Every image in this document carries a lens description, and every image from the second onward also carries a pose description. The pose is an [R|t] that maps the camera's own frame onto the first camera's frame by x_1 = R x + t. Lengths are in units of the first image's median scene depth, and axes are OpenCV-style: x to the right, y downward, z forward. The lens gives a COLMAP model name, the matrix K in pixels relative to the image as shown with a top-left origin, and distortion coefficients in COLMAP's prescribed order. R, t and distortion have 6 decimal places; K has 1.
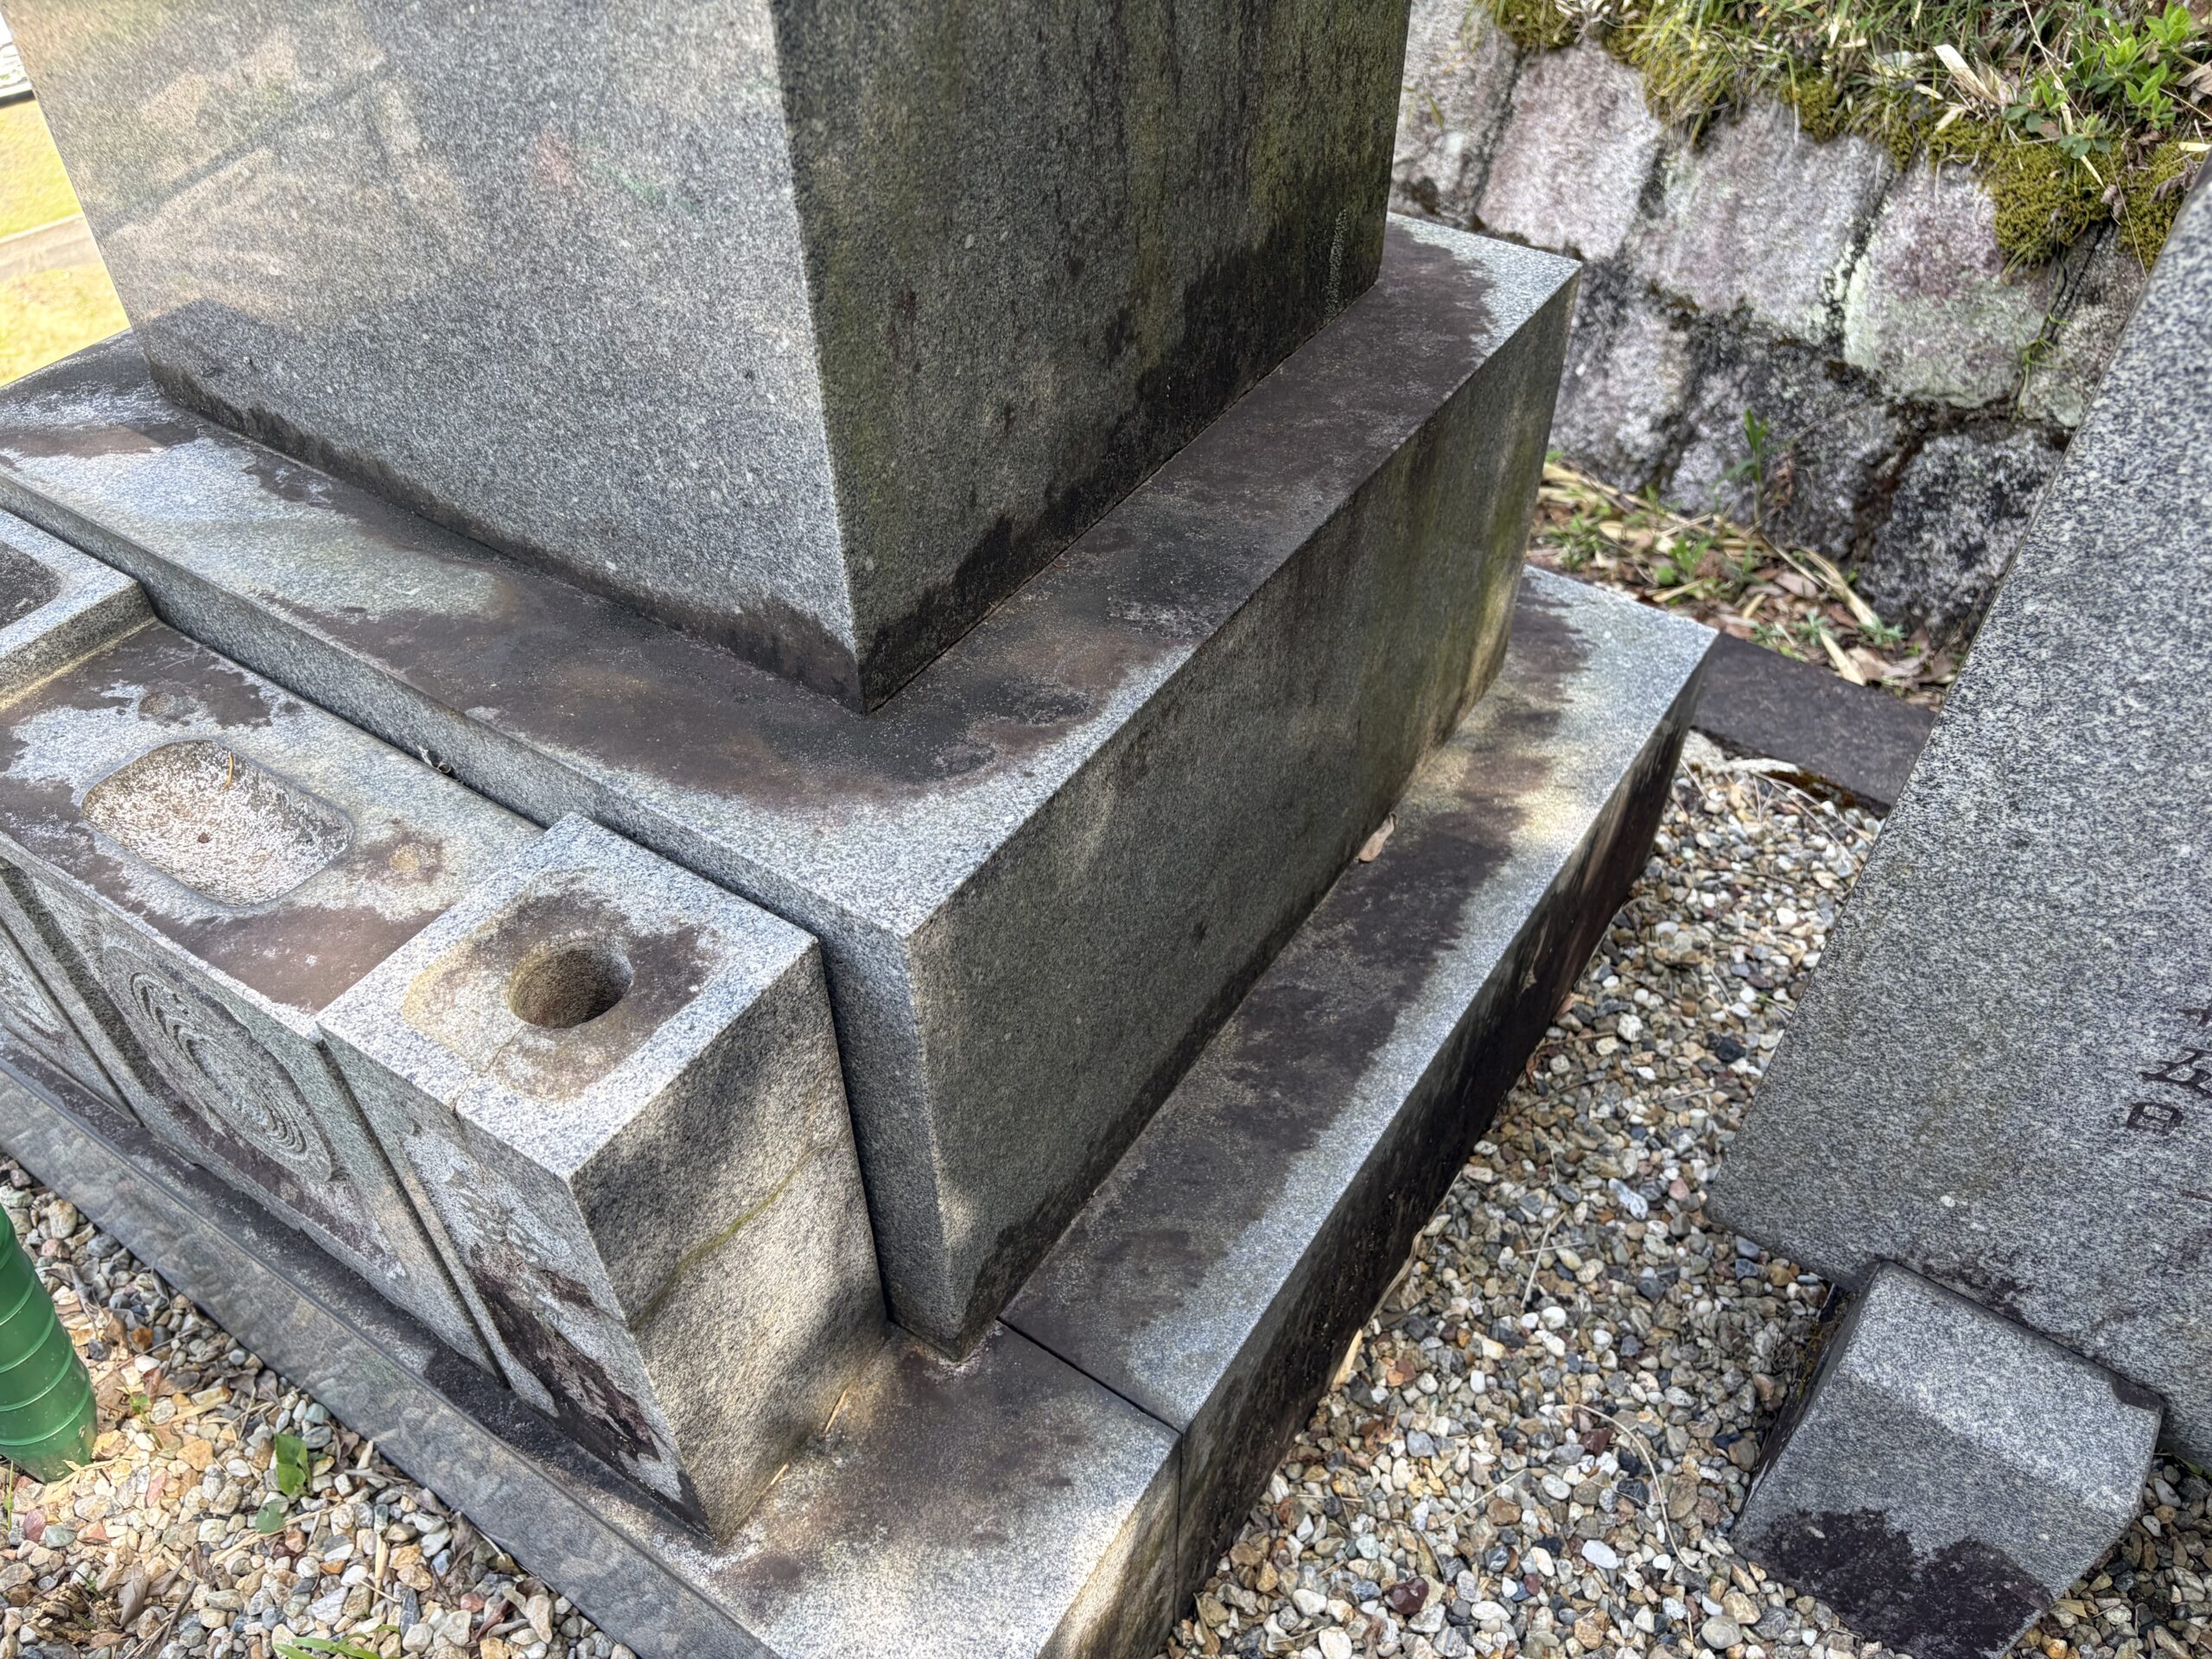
lens RADIAL K [[1657.4, 0, 1121.4], [0, 1657.4, 833.0], [0, 0, 1]] dist [0.052194, -0.059270]
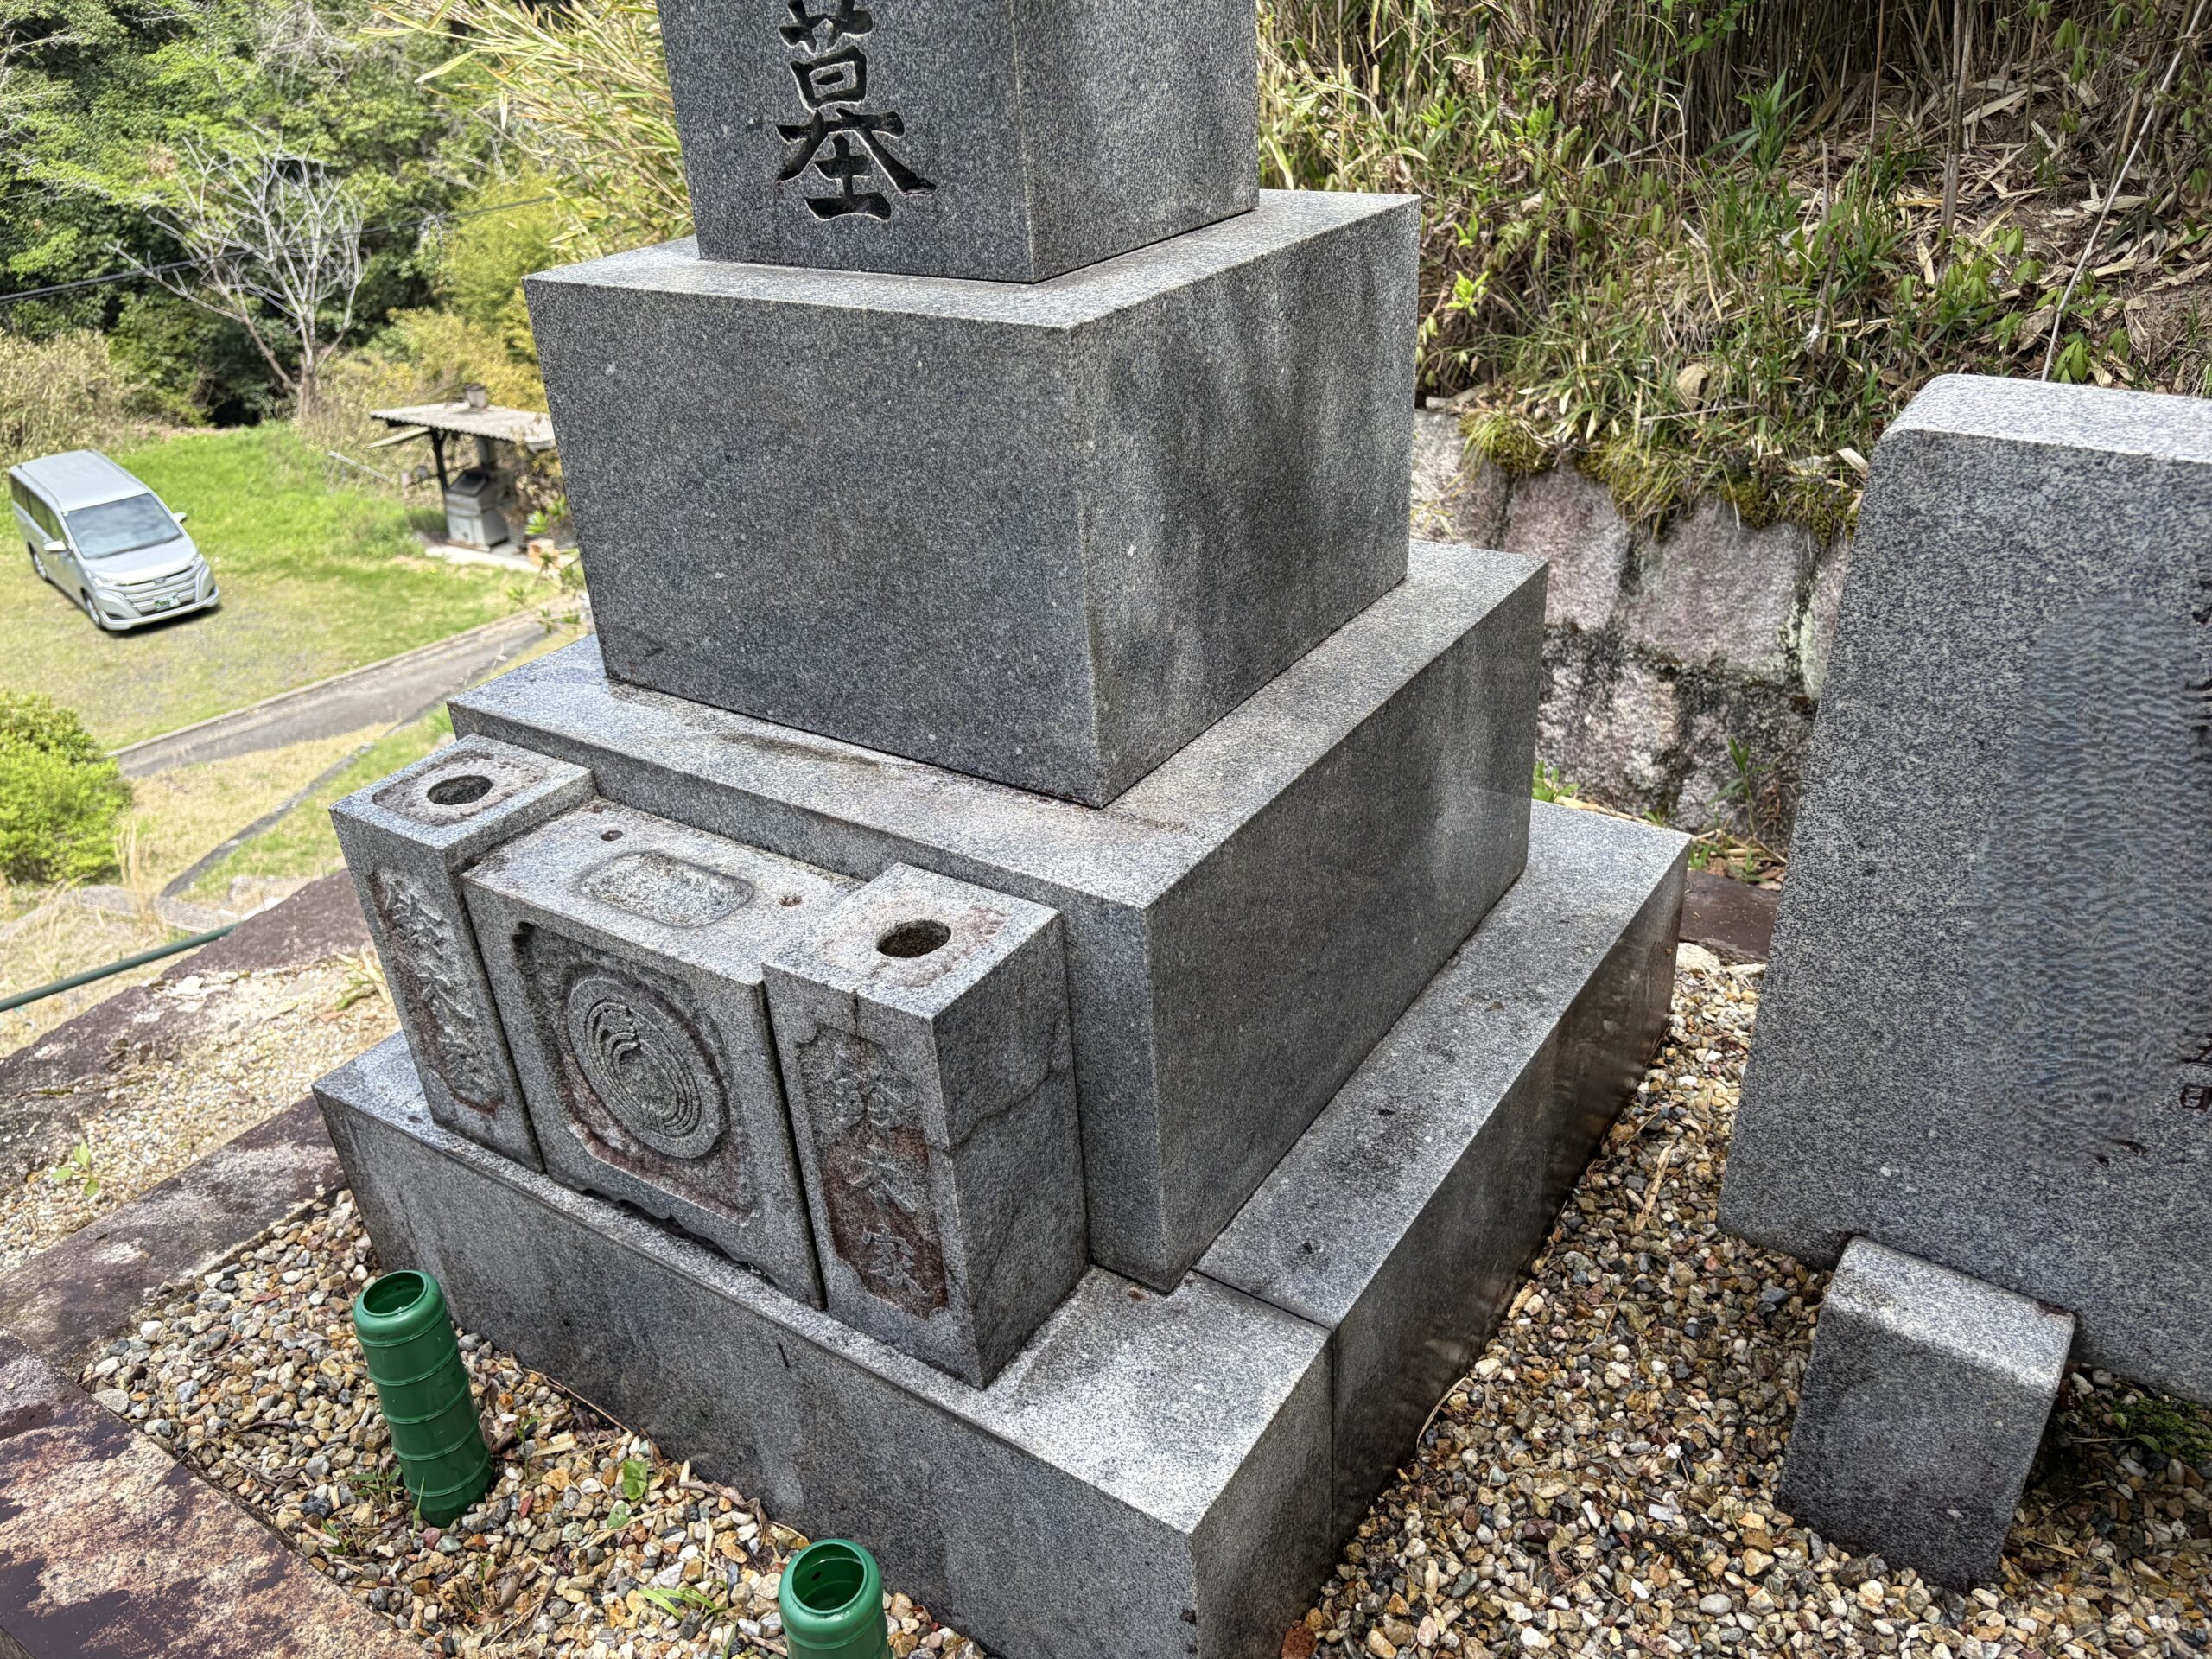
lens RADIAL K [[1657.4, 0, 1134.4], [0, 1657.4, 840.4], [0, 0, 1]] dist [0.052194, -0.059270]
pose [[0.998586, -0.047478, -0.023915, -0.028867], [0.039800, 0.965919, -0.255766, 0.120944], [0.035243, 0.254453, 0.966443, -0.168840]]
